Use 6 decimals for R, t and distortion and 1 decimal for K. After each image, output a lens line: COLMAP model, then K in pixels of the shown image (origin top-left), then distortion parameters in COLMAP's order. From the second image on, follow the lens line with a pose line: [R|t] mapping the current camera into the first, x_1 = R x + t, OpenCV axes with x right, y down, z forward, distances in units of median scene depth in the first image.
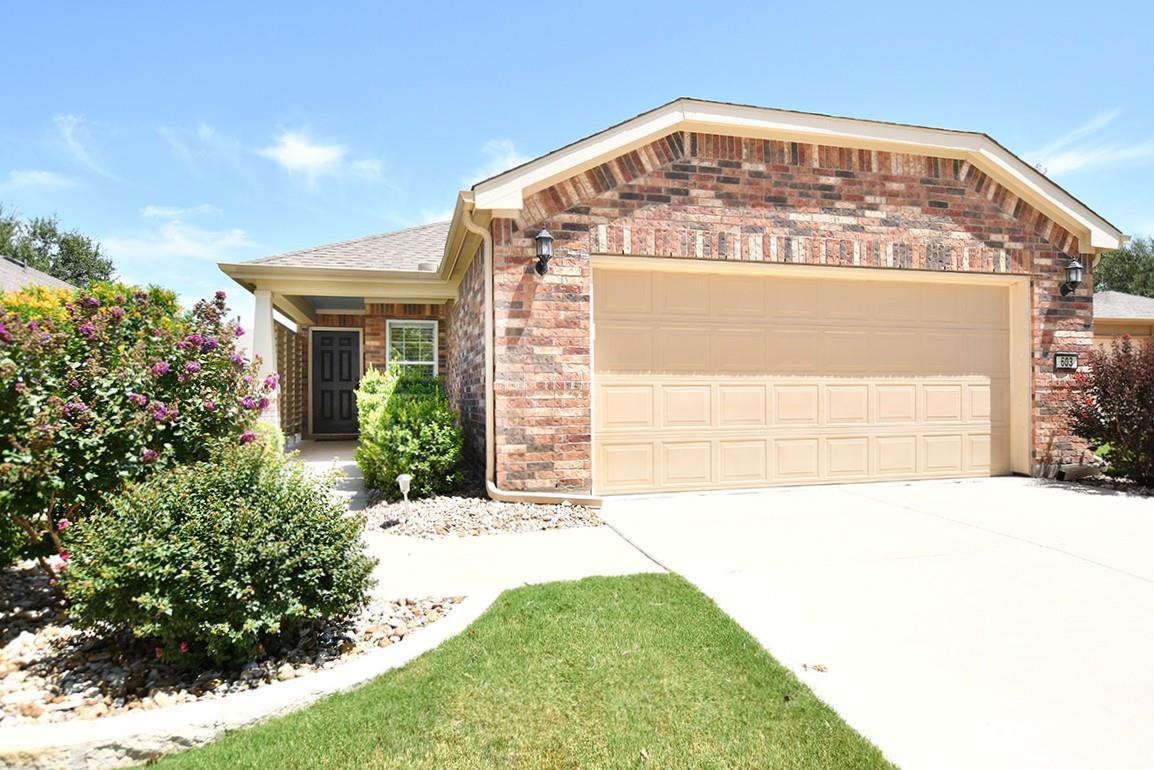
lens RADIAL K [[664.6, 0, 577.0], [0, 664.6, 385.0], [0, 0, 1]] dist [-0.022639, -0.000217]
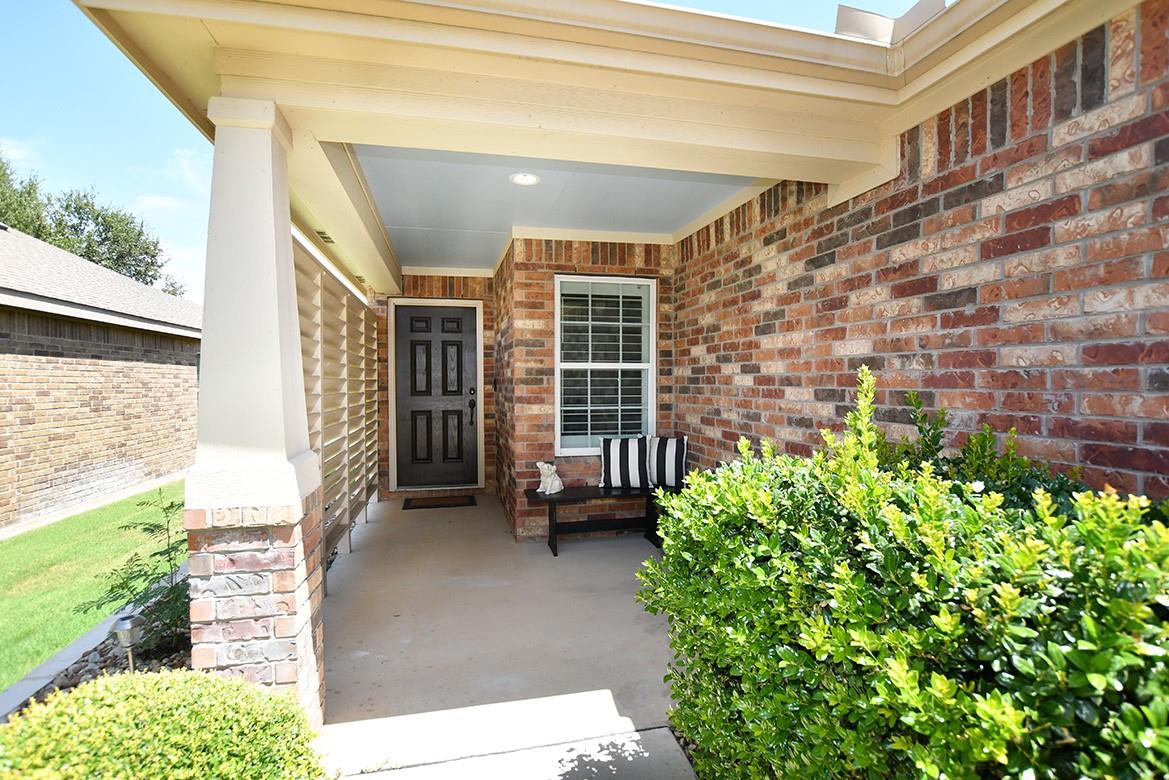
lens RADIAL K [[548.1, 0, 582.2], [0, 548.1, 390.1], [0, 0, 1]] dist [-0.027558, -0.000157]
pose [[0.999757, 0.004172, -0.021661, -0.236838], [-0.003480, 0.999485, 0.031889, -0.026348], [0.021783, -0.031806, 0.999257, 0.553225]]
